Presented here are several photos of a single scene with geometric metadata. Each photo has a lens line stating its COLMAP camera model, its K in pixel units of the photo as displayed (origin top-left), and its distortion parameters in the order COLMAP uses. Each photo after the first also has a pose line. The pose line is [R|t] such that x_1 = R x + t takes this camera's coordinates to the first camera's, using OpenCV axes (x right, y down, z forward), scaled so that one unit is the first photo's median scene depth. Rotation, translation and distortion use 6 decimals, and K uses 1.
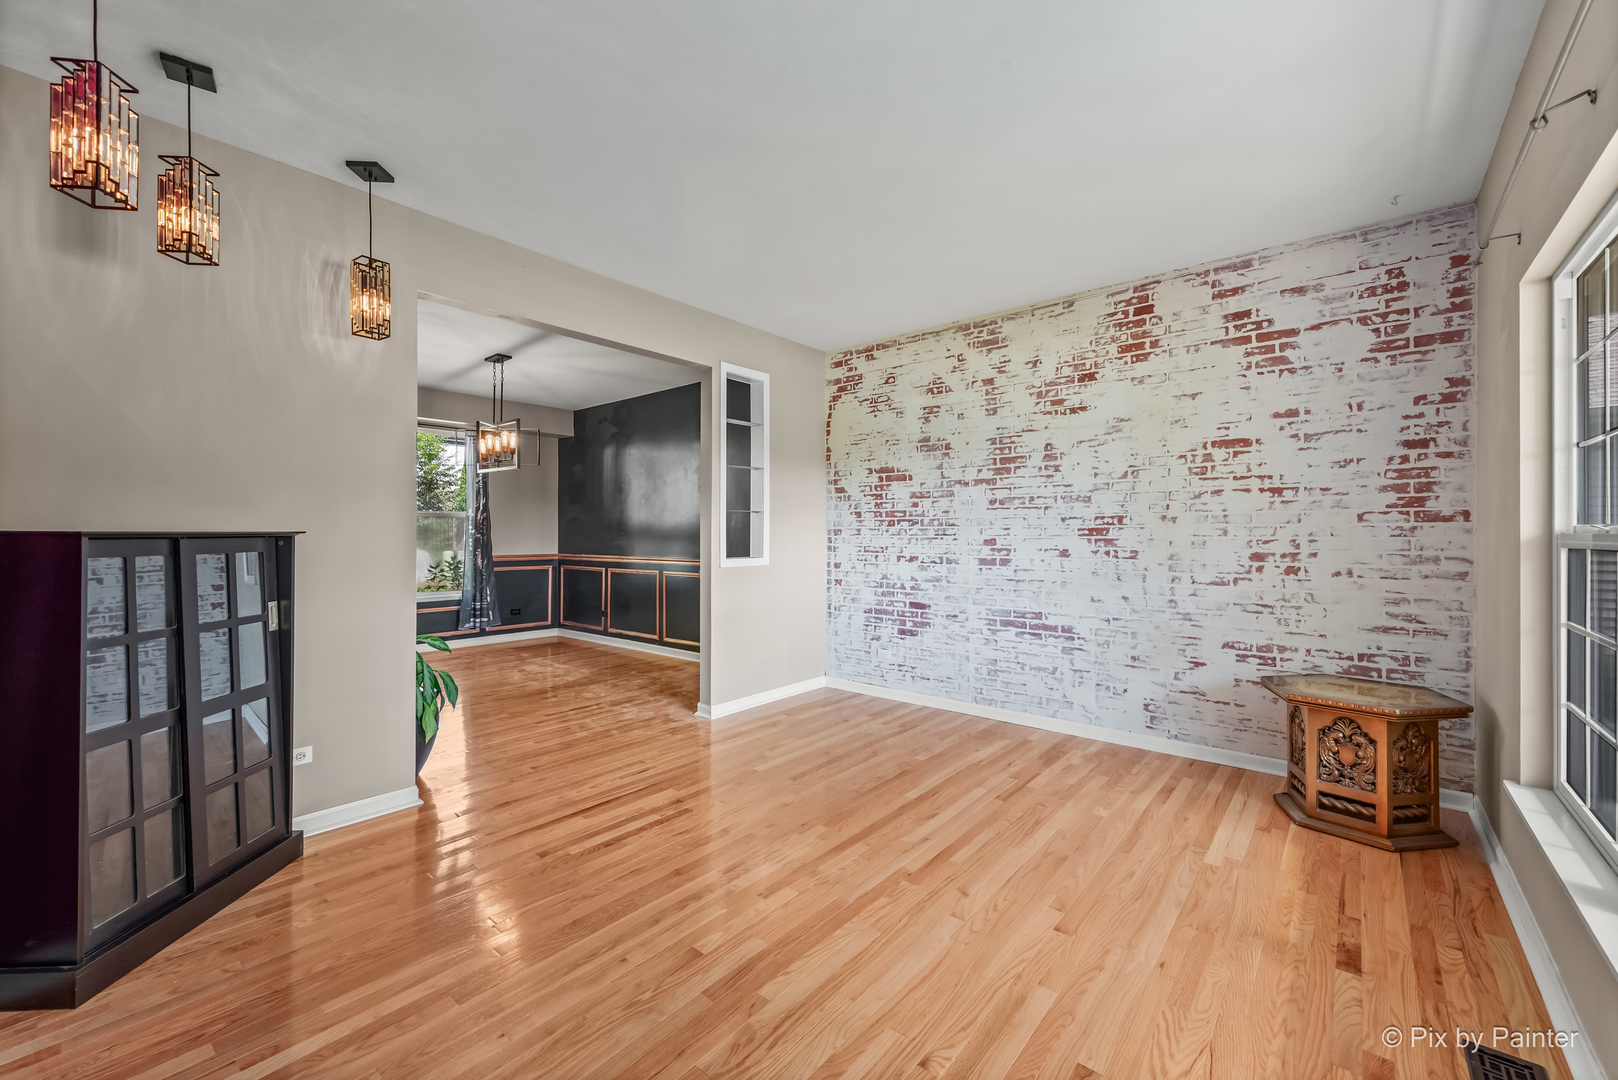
lens RADIAL K [[642.9, 0, 800.5], [0, 642.9, 531.6], [0, 0, 1]] dist [0.012685, -0.001059]
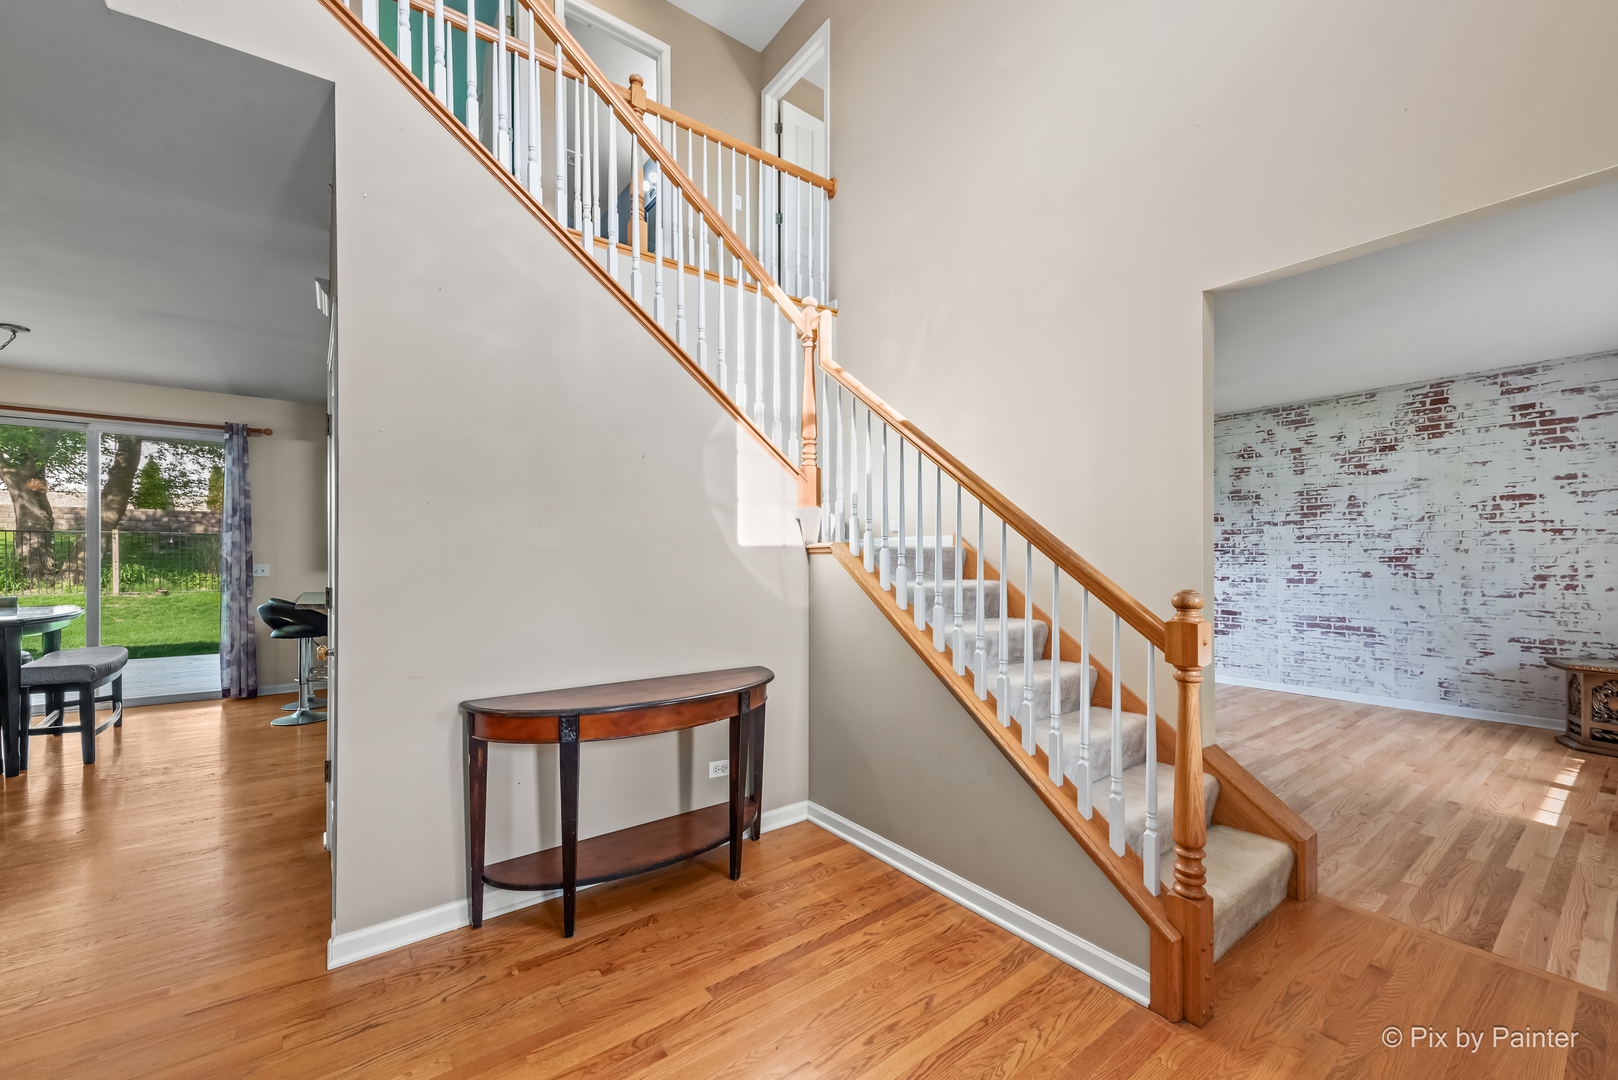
lens RADIAL K [[642.9, 0, 800.2], [0, 642.9, 558.6], [0, 0, 1]] dist [0.012685, -0.001059]
pose [[0.976112, -0.000596, -0.217265, -0.508349], [0.001792, 0.999984, 0.005308, -0.011548], [0.217259, -0.005571, 0.976098, -0.671009]]
